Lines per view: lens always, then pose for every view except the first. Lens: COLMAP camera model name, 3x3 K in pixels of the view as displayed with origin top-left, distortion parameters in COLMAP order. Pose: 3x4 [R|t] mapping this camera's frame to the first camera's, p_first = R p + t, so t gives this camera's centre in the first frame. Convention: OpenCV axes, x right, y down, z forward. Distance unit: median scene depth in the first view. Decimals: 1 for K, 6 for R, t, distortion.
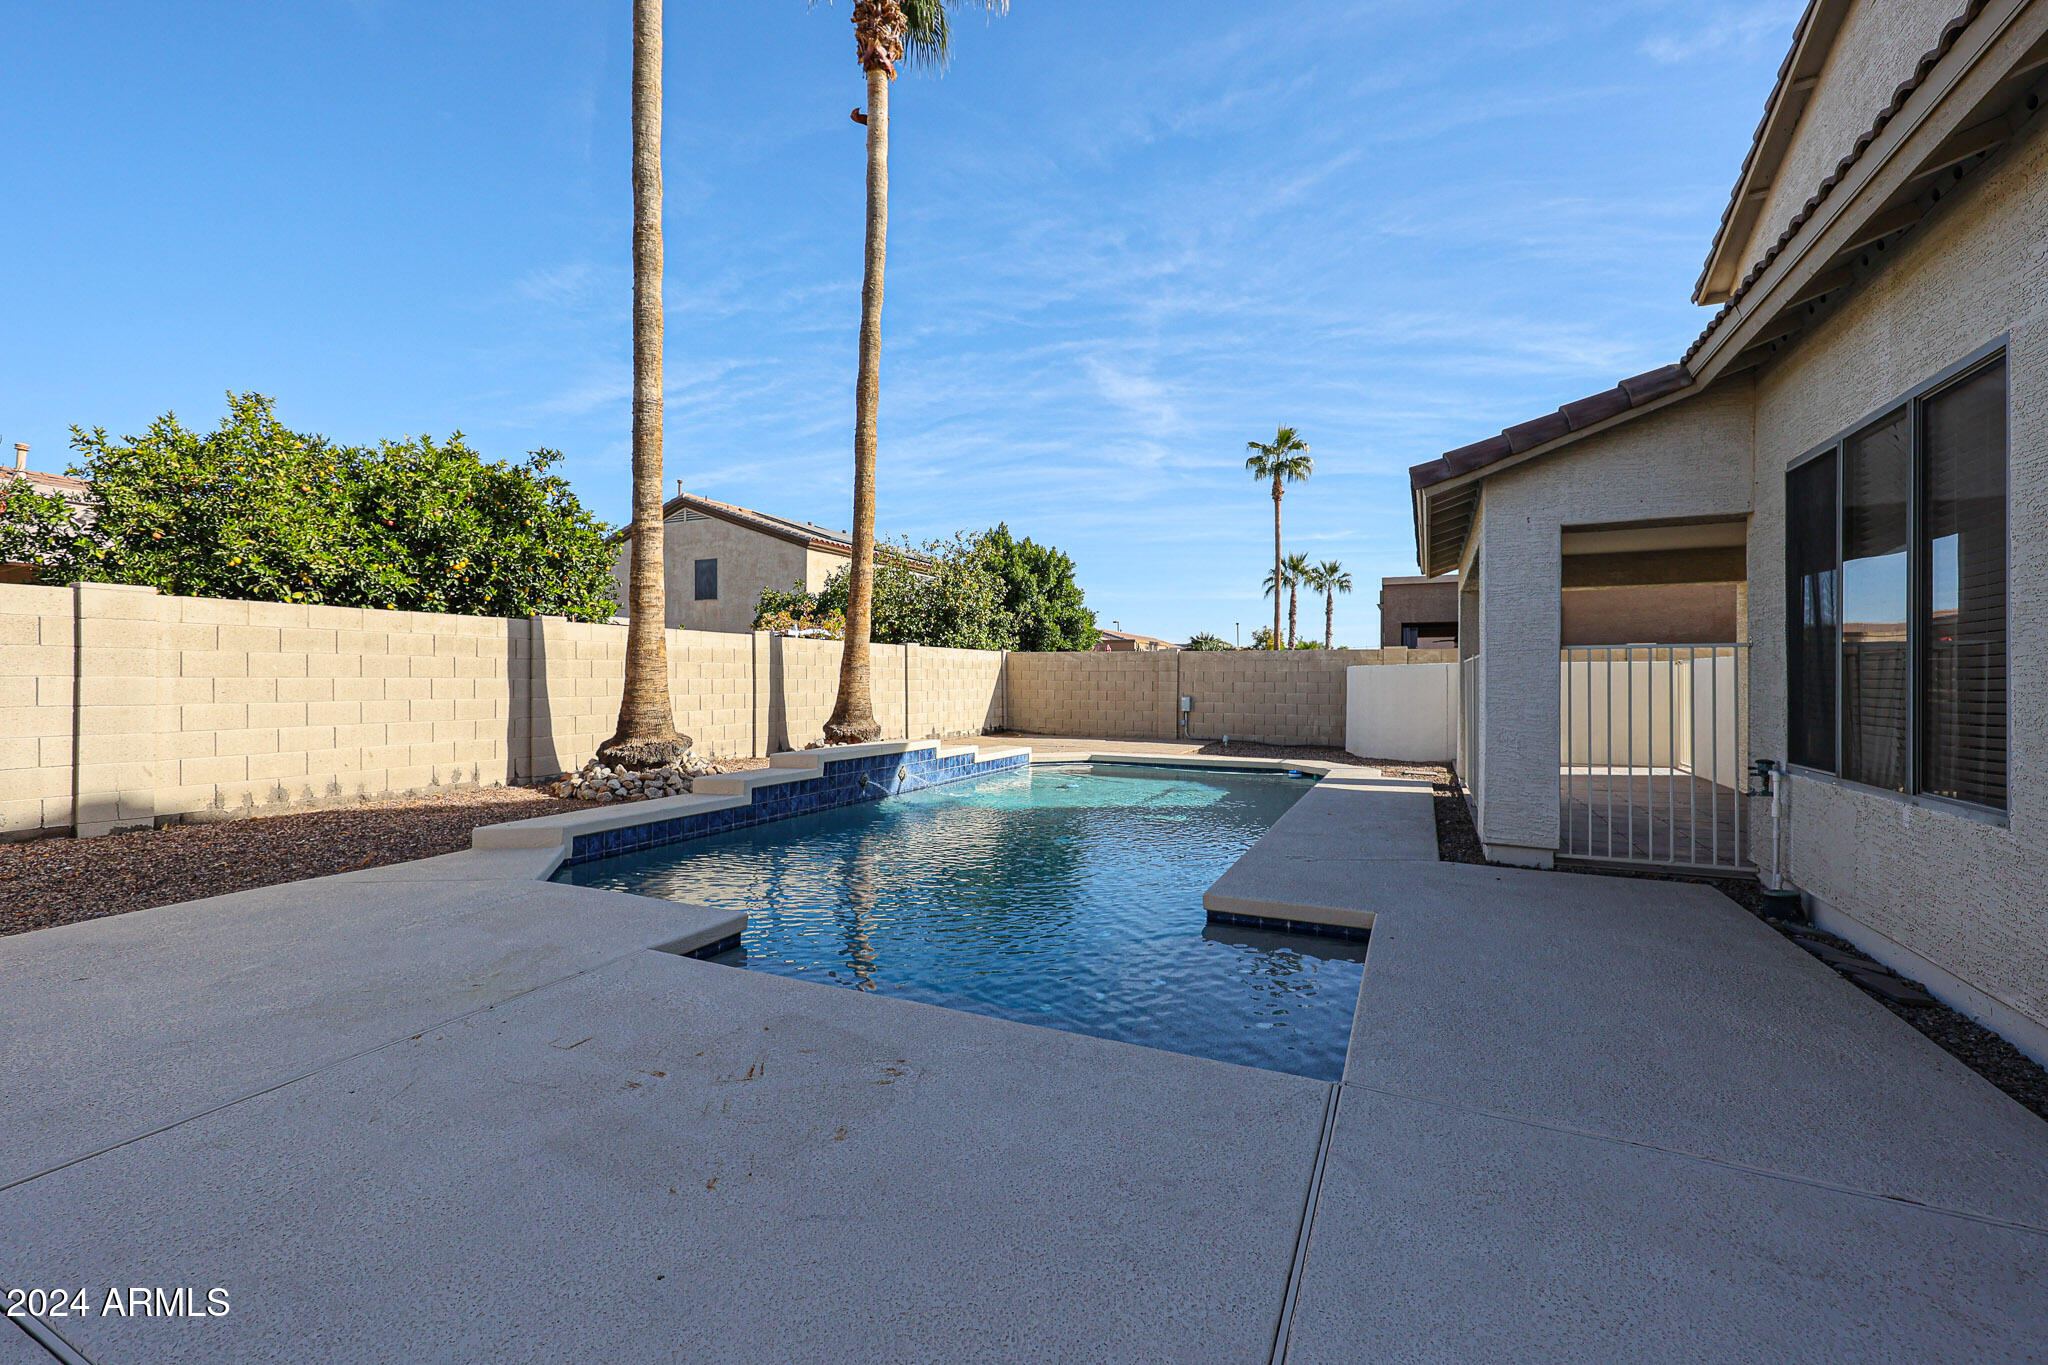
lens RADIAL K [[831.2, 0, 1015.2], [0, 831.2, 688.1], [0, 0, 1]] dist [0.000645, 0.000020]
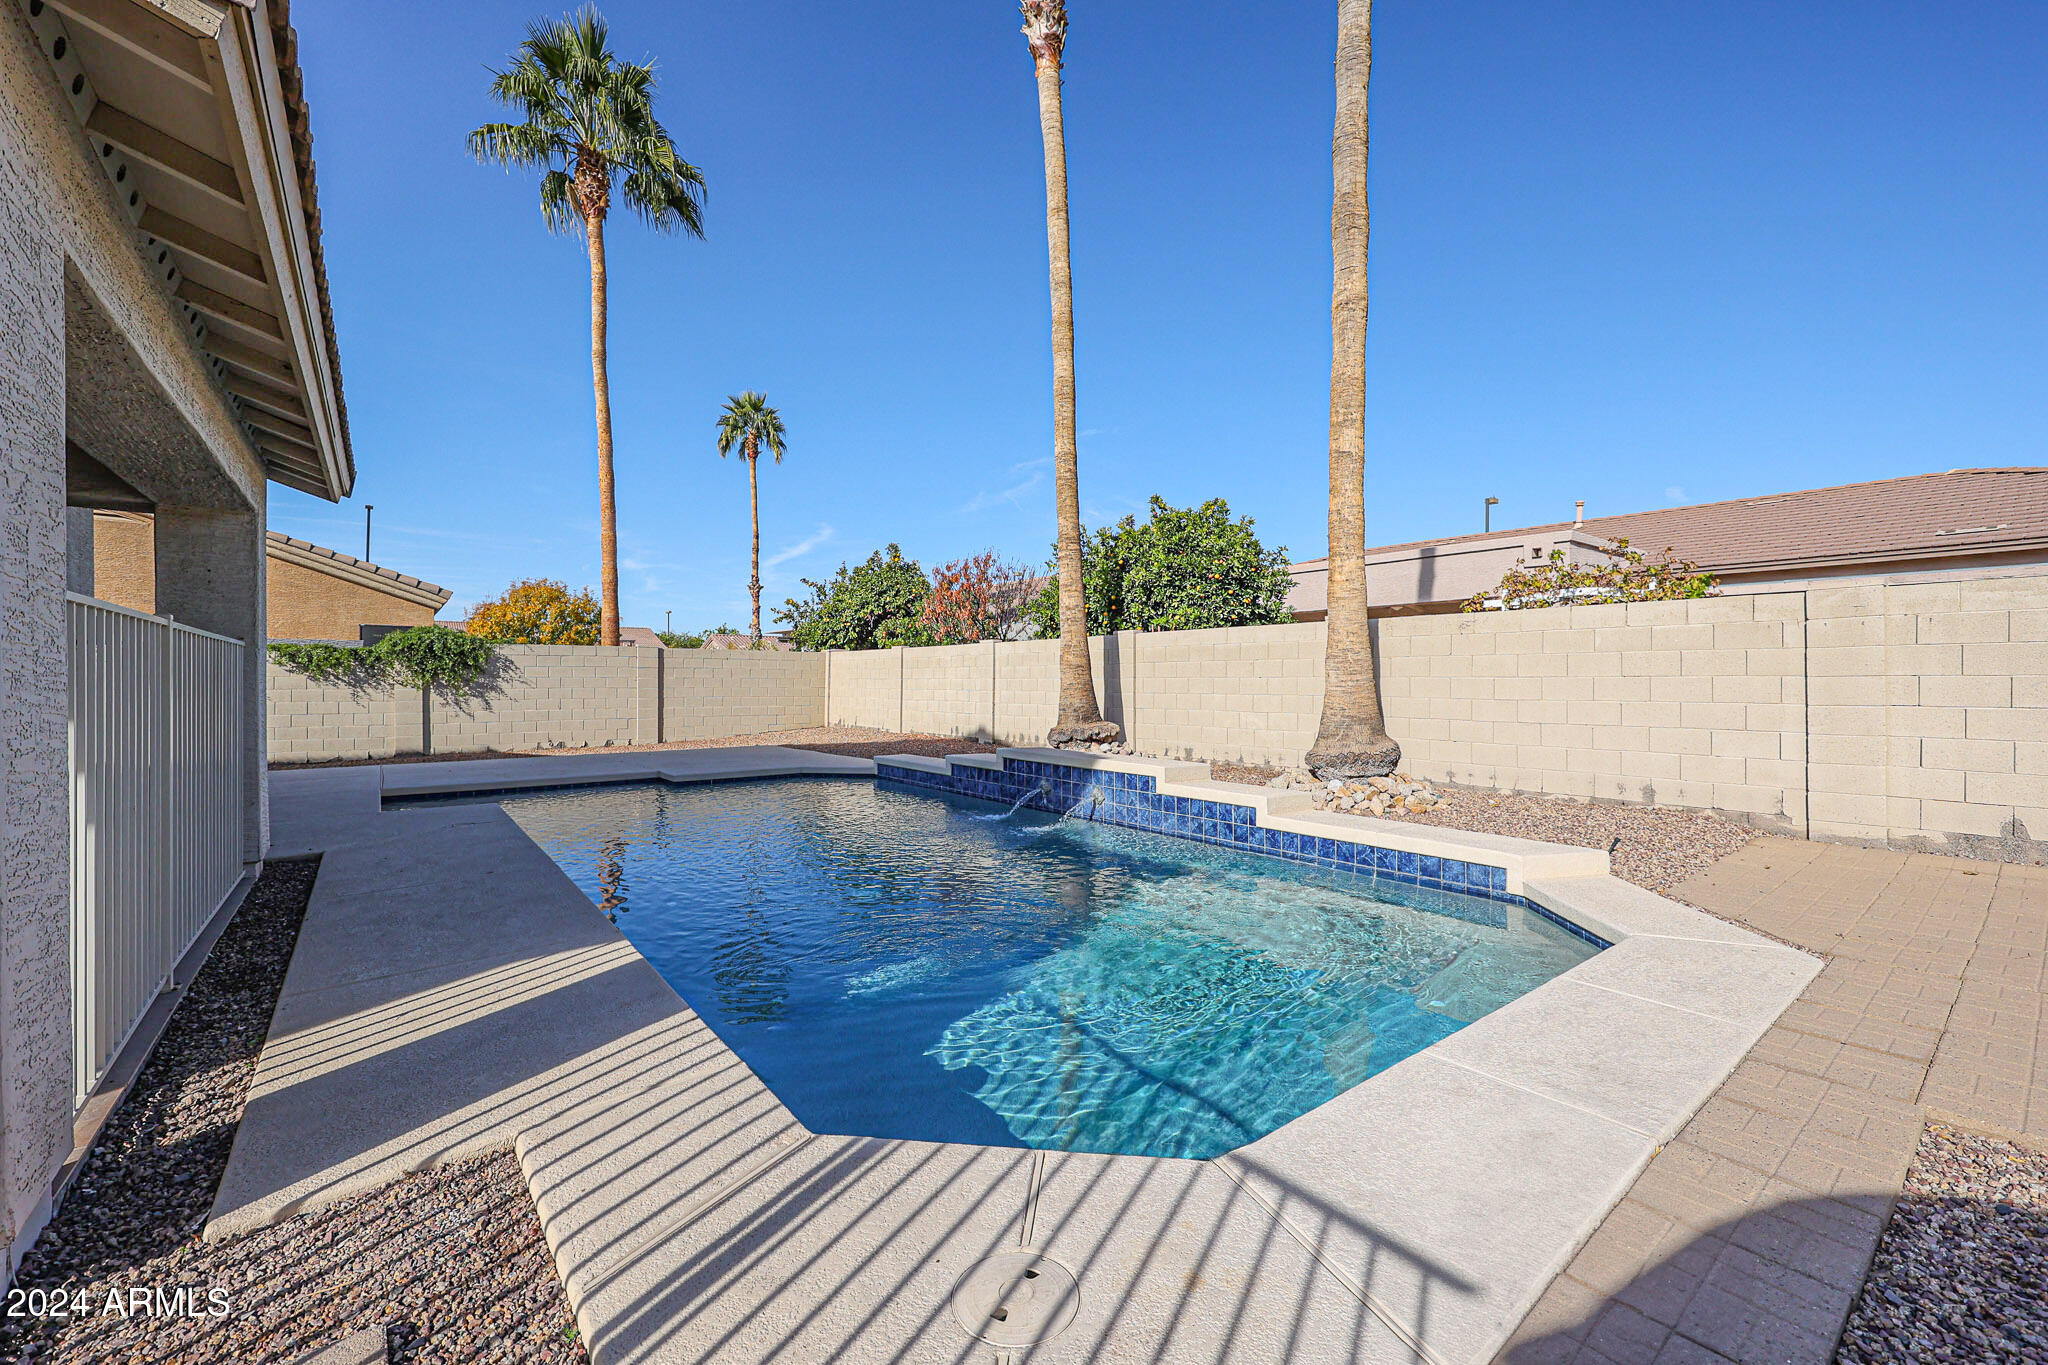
lens RADIAL K [[831.2, 0, 1015.2], [0, 831.2, 688.1], [0, 0, 1]] dist [0.000645, 0.000020]
pose [[-0.455175, 0.010340, -0.890342, 0.608807], [-0.007096, 0.999859, 0.015239, -0.012657], [0.890374, 0.013254, -0.455037, 1.293460]]
